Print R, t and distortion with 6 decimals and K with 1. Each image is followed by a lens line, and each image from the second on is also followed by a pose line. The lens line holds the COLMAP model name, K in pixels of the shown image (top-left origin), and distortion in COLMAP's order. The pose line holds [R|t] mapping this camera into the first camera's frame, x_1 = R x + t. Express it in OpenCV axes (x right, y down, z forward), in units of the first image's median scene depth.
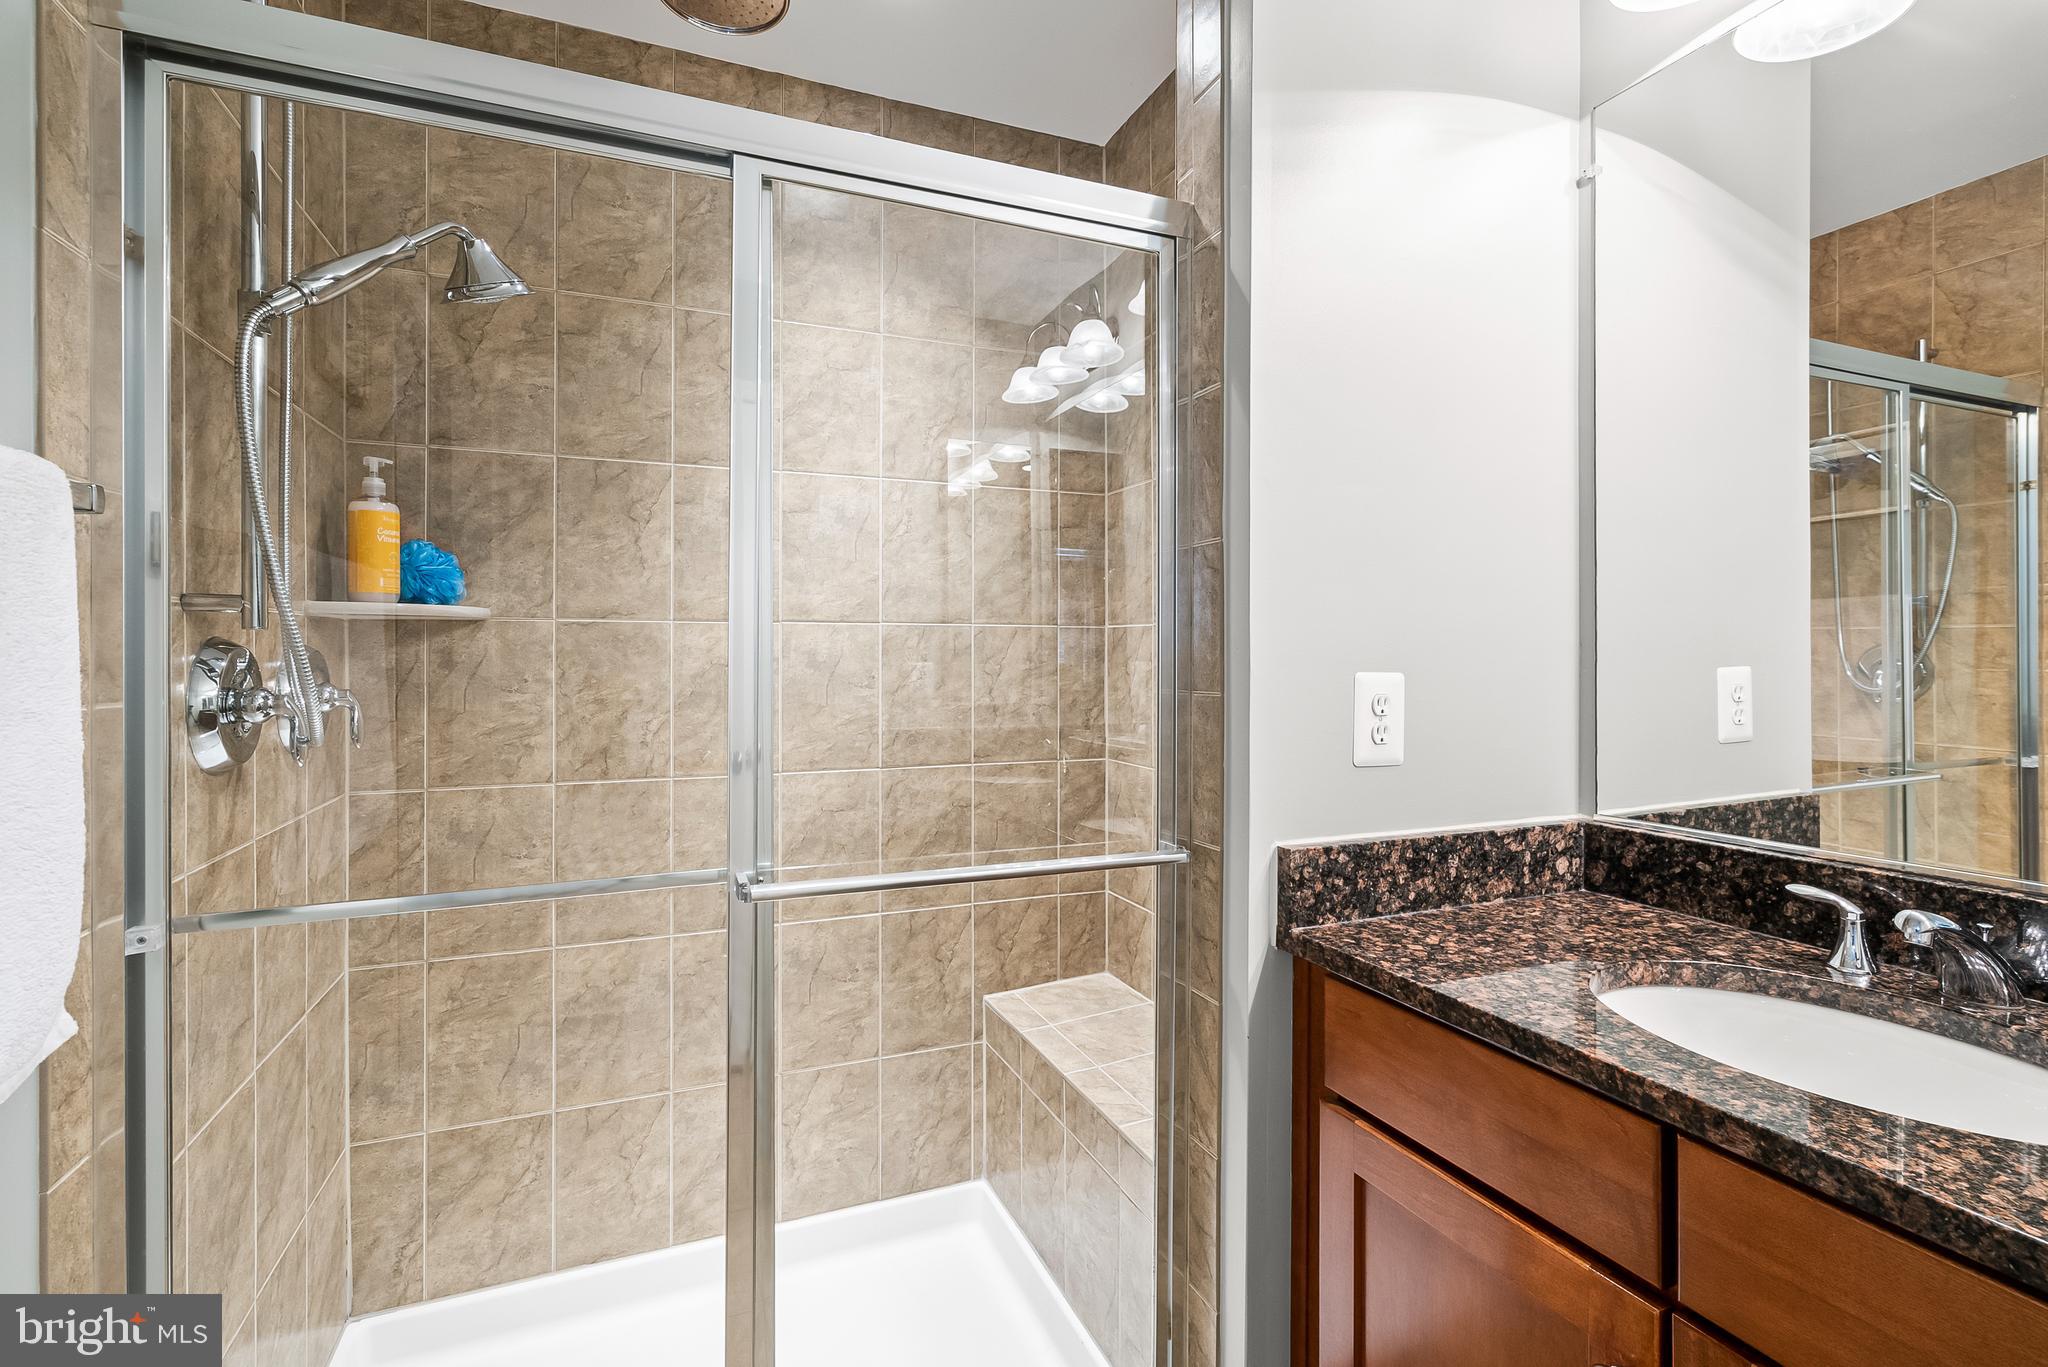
lens RADIAL K [[936.7, 0, 1019.0], [0, 936.7, 656.2], [0, 0, 1]] dist [-0.005253, 0.001106]
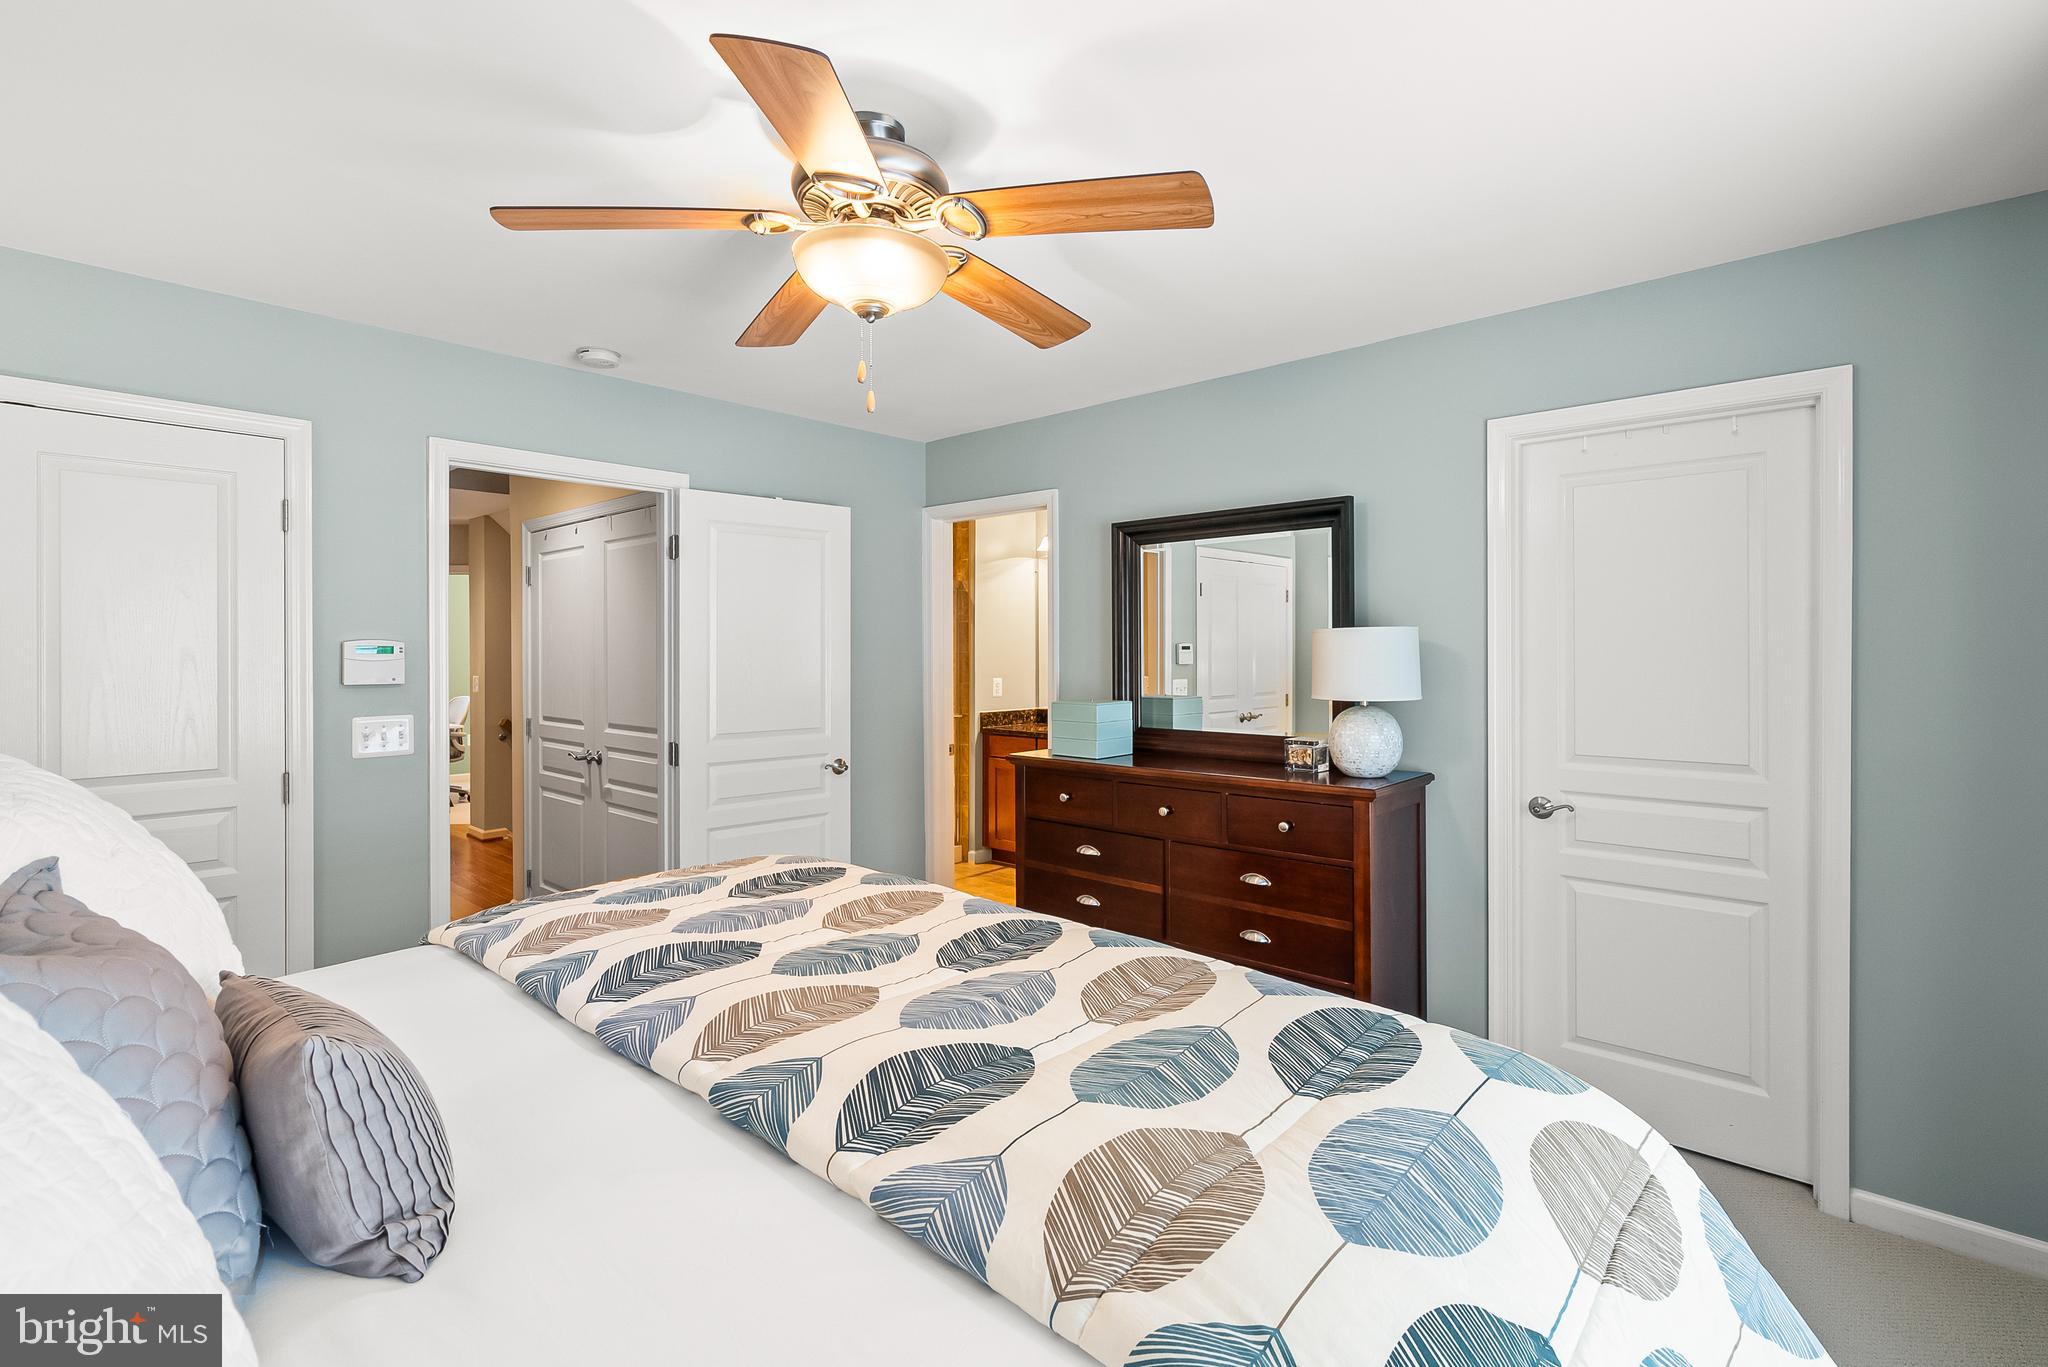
lens RADIAL K [[926.4, 0, 1031.8], [0, 926.4, 686.6], [0, 0, 1]] dist [-0.006401, 0.000739]
pose [[0.899897, -0.020861, 0.435603, -1.261852], [0.001778, 0.999022, 0.044171, -0.122476], [-0.436098, -0.038975, 0.899055, -2.772406]]
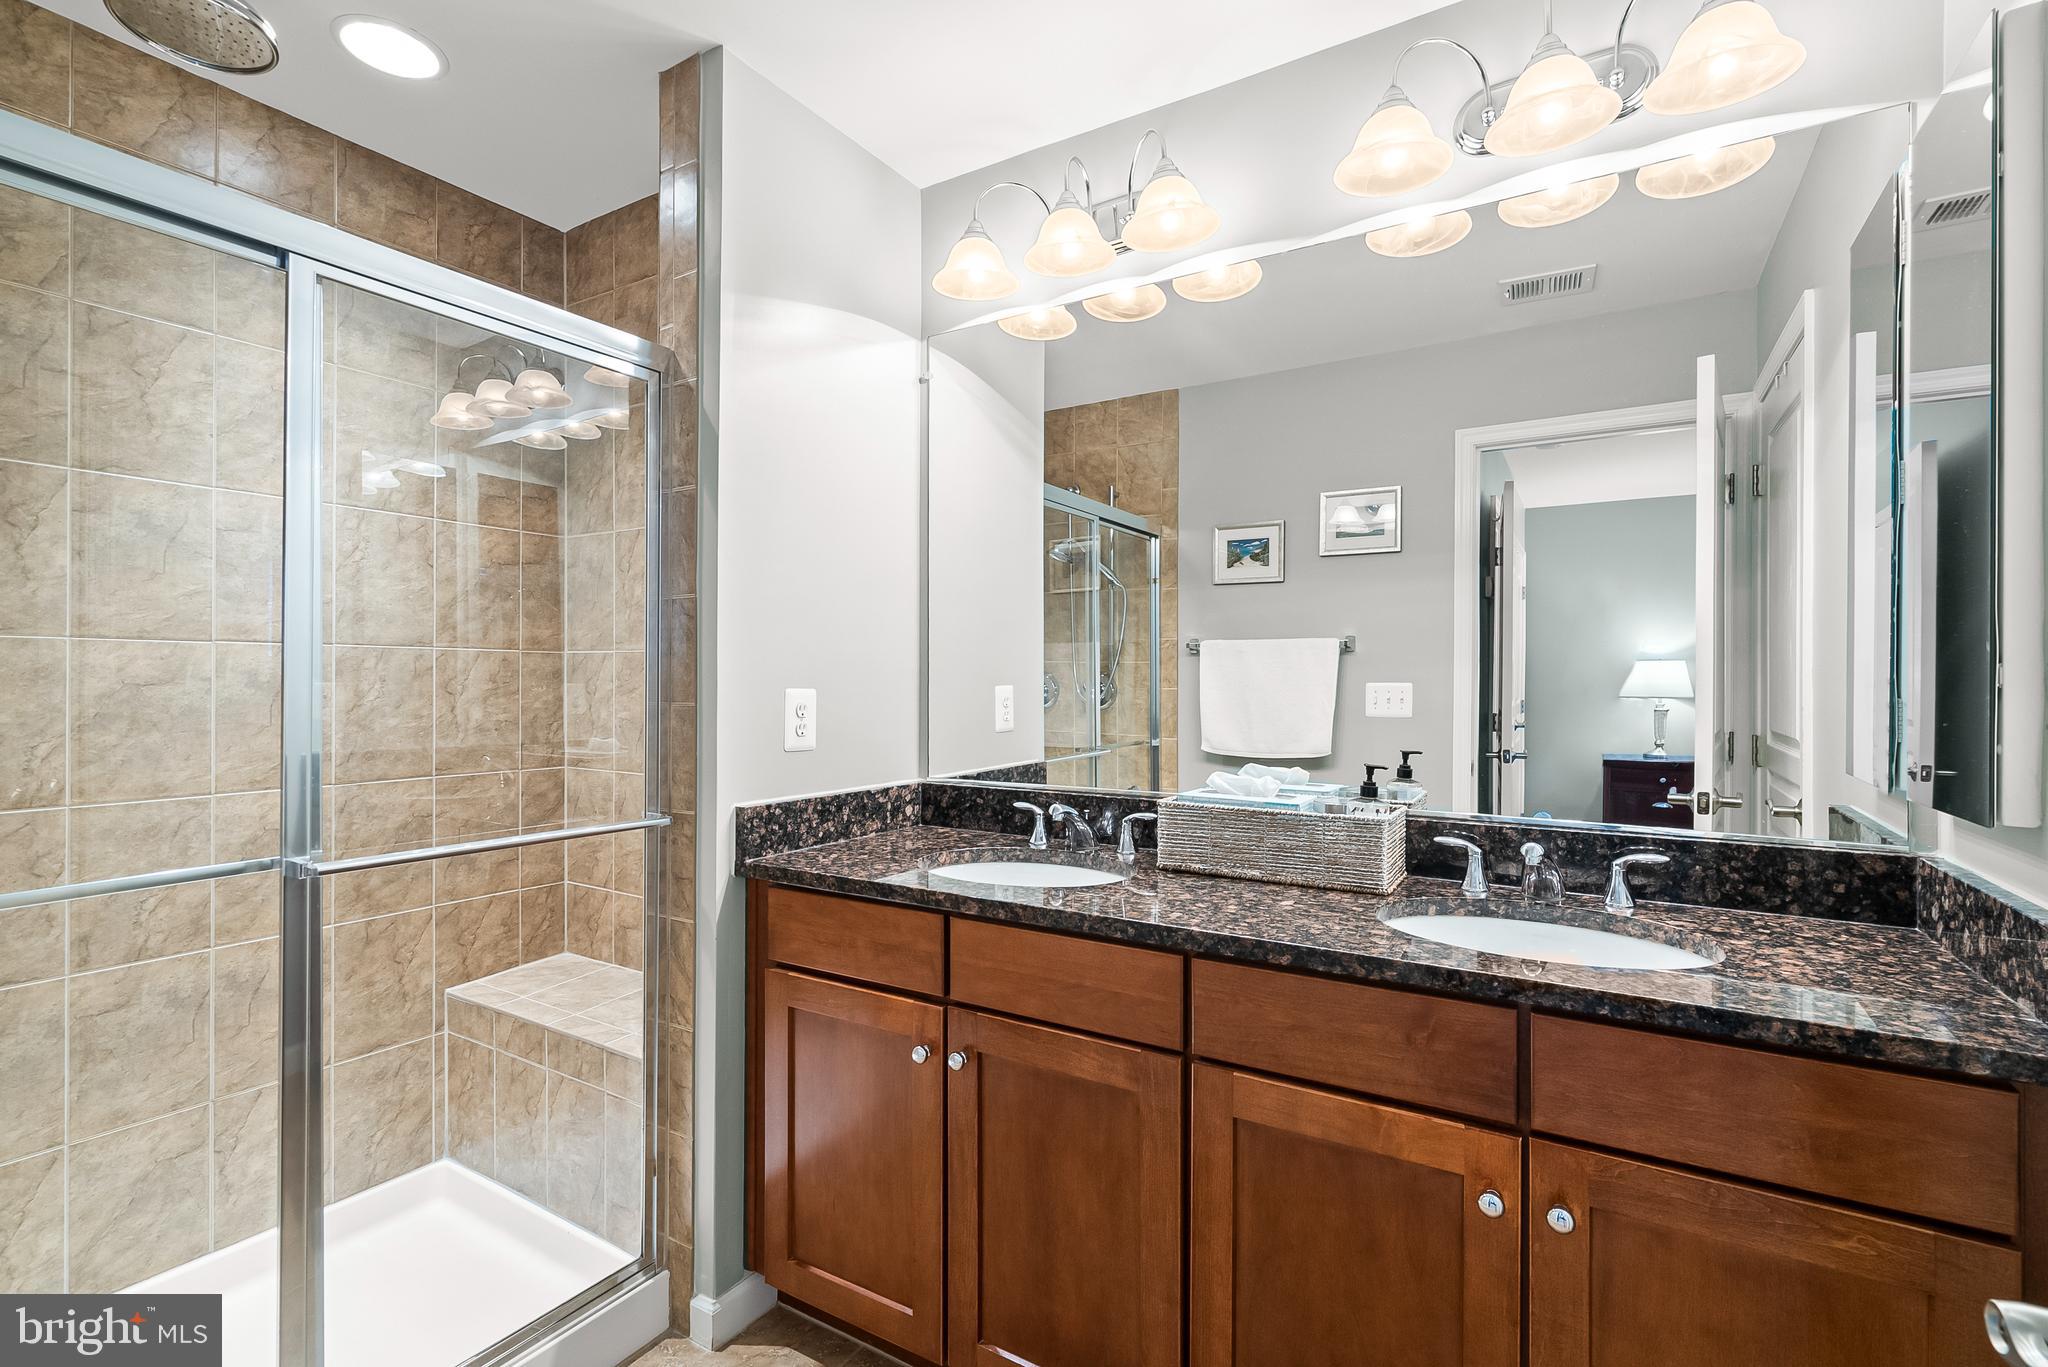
lens RADIAL K [[926.4, 0, 1031.8], [0, 926.4, 686.6], [0, 0, 1]] dist [-0.006401, 0.000739]
pose [[0.804493, -0.000891, 0.593962, -0.160850], [-0.003530, 0.999974, 0.006282, 0.002294], [-0.593952, -0.007151, 0.804469, -0.336592]]
